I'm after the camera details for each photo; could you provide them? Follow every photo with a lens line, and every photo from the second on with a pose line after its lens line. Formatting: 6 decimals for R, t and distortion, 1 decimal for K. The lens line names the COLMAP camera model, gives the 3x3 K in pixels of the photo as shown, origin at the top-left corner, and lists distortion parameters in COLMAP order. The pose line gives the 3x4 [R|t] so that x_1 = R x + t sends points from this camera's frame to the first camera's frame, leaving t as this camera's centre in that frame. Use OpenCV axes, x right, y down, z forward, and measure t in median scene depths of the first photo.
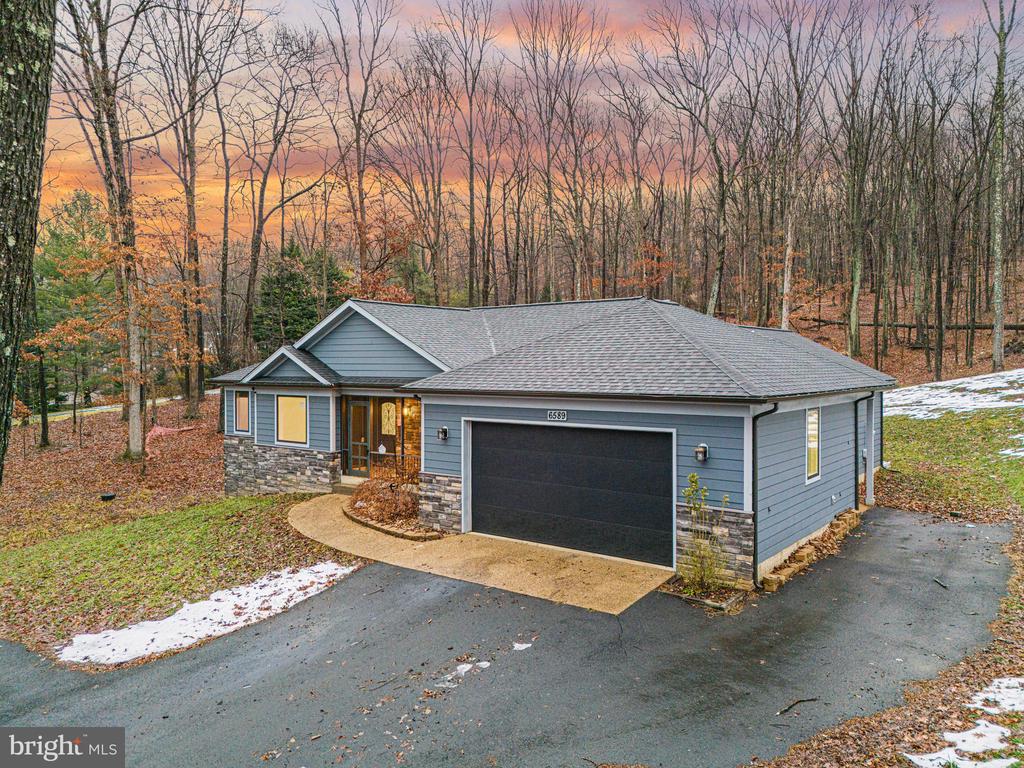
lens RADIAL K [[736.6, 0, 508.4], [0, 736.6, 378.0], [0, 0, 1]] dist [0.099348, -0.091391]
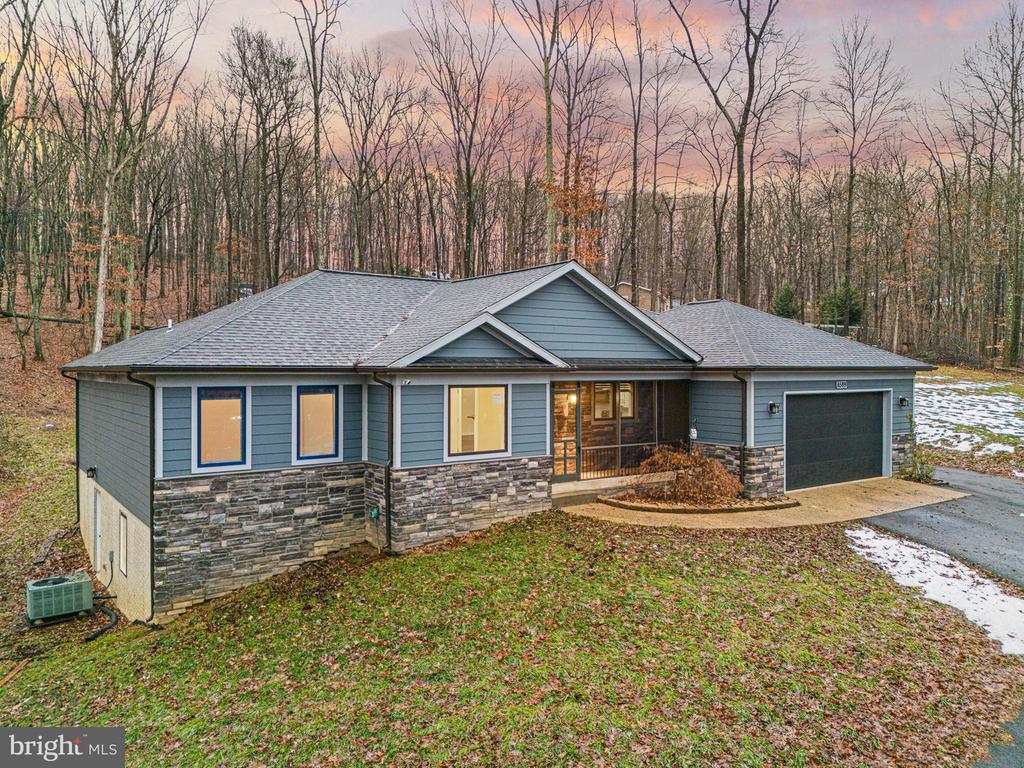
lens RADIAL K [[736.6, 0, 508.4], [0, 736.6, 378.0], [0, 0, 1]] dist [0.099348, -0.091391]
pose [[0.293631, -0.009415, 0.955872, -1.231355], [0.015833, 0.999862, 0.004984, 0.018987], [-0.955788, 0.013670, 0.293740, 1.026906]]
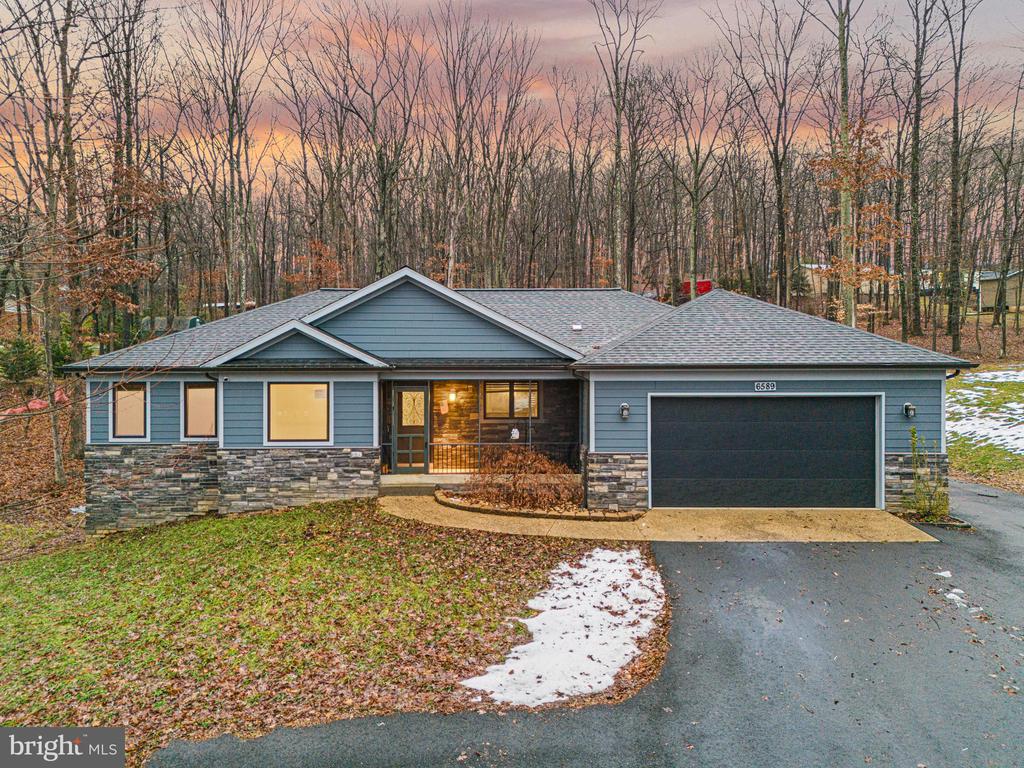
lens RADIAL K [[736.6, 0, 508.4], [0, 736.6, 378.0], [0, 0, 1]] dist [0.099348, -0.091391]
pose [[0.795976, -0.005101, 0.605307, -0.786964], [0.011882, 0.999903, -0.007199, 0.036542], [-0.605211, 0.012922, 0.795960, 0.306274]]
